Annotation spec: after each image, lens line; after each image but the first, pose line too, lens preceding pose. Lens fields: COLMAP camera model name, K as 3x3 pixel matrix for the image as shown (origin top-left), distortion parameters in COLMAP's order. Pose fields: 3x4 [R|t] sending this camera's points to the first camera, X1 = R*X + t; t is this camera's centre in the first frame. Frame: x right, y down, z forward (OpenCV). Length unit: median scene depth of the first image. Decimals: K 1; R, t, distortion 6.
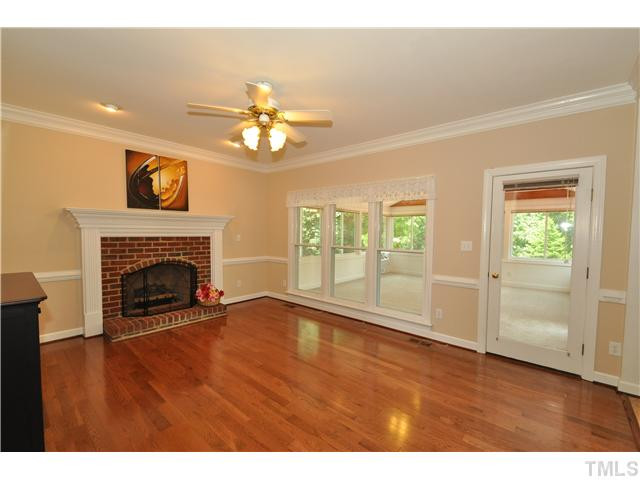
lens RADIAL K [[261.3, 0, 319.8], [0, 261.3, 244.3], [0, 0, 1]] dist [-0.026536, 0.000036]
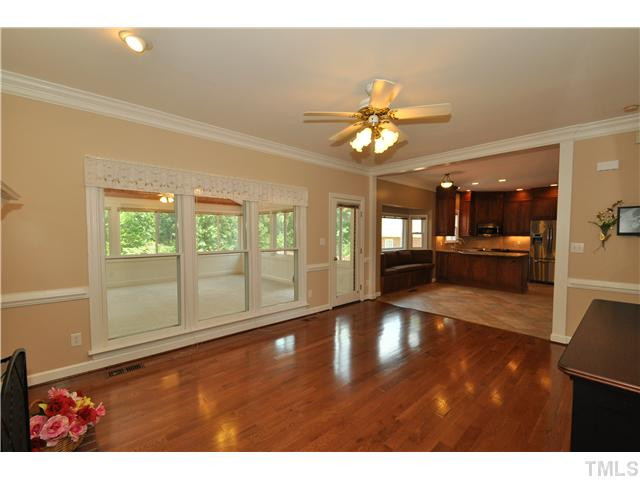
lens RADIAL K [[282.0, 0, 321.4], [0, 282.0, 242.4], [0, 0, 1]] dist [-0.045851, 0.000197]
pose [[0.084887, -0.045448, 0.995354, -0.808545], [0.042490, 0.998216, 0.041955, -0.045170], [-0.995484, 0.038732, 0.086667, 0.678280]]
